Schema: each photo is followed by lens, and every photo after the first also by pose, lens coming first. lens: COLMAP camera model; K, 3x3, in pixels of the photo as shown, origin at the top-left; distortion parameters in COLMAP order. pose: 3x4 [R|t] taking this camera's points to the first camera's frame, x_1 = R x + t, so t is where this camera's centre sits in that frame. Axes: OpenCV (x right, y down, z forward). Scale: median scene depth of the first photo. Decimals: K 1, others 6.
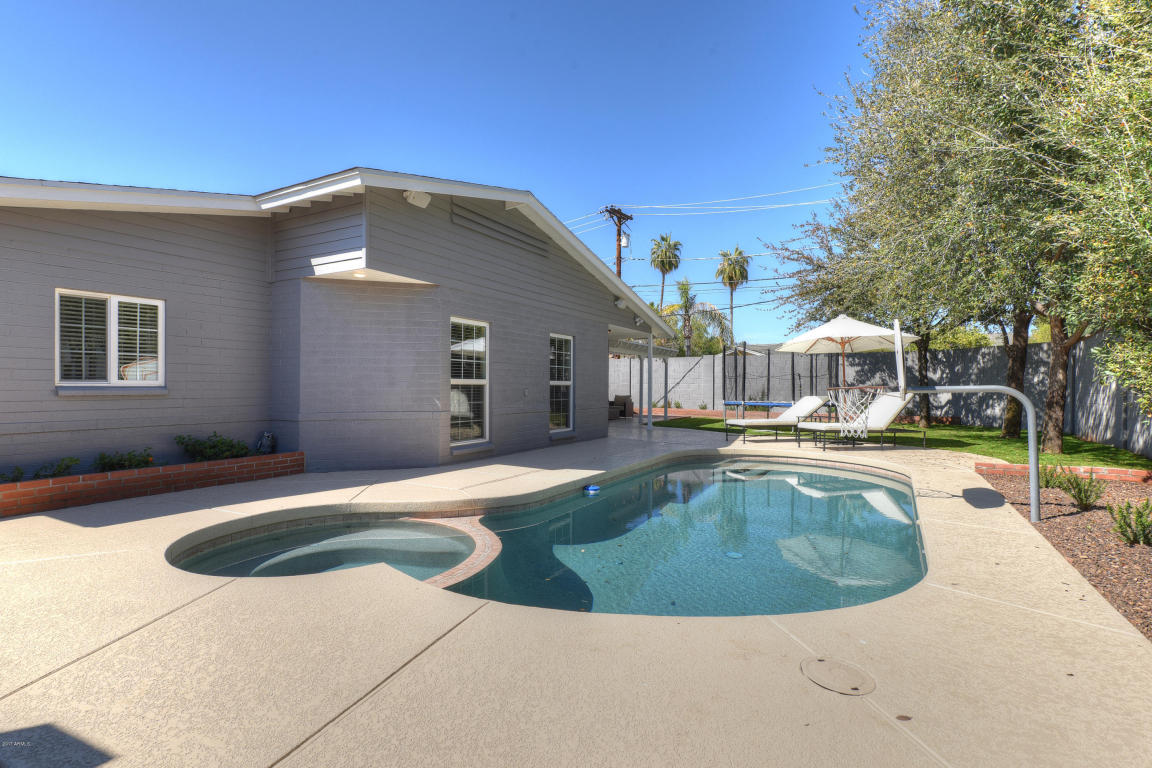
lens RADIAL K [[535.0, 0, 579.3], [0, 535.0, 385.3], [0, 0, 1]] dist [0.020957, -0.000476]
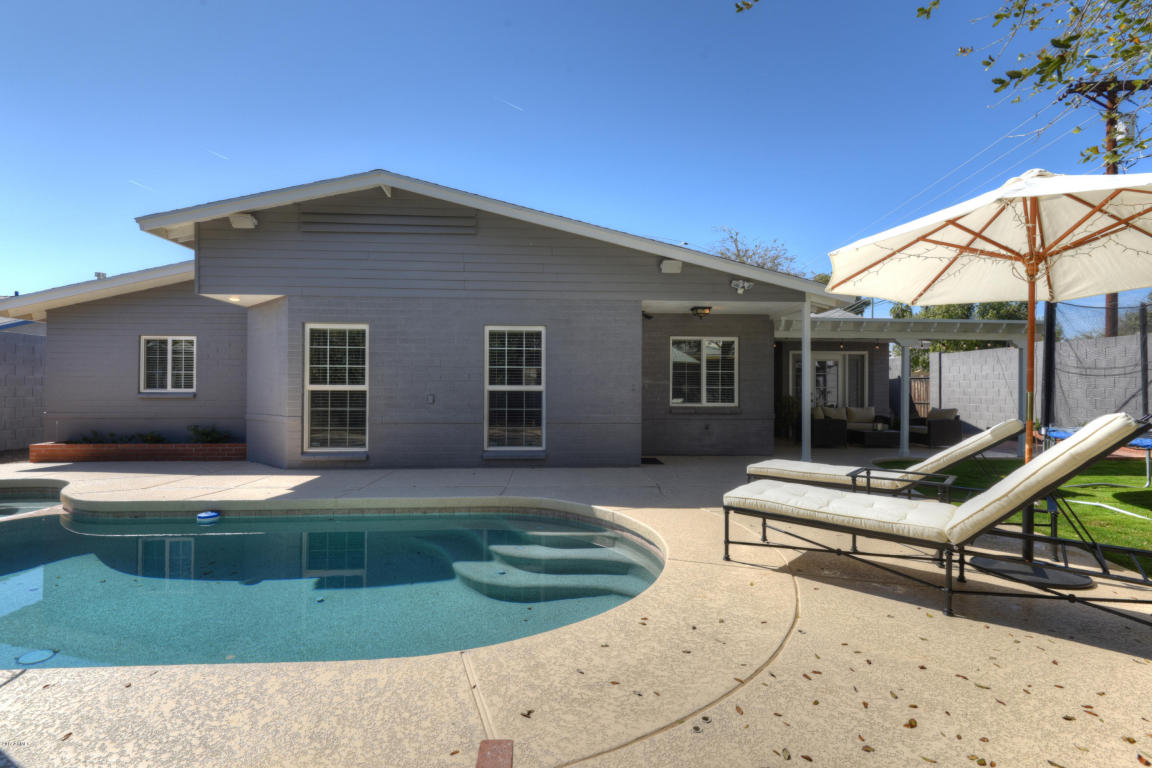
lens RADIAL K [[535.0, 0, 579.3], [0, 535.0, 385.3], [0, 0, 1]] dist [0.020957, -0.000476]
pose [[0.554911, -0.017200, -0.831732, 1.025845], [0.000095, 0.999788, -0.020612, 0.012634], [0.831910, 0.011359, 0.554795, 0.988962]]
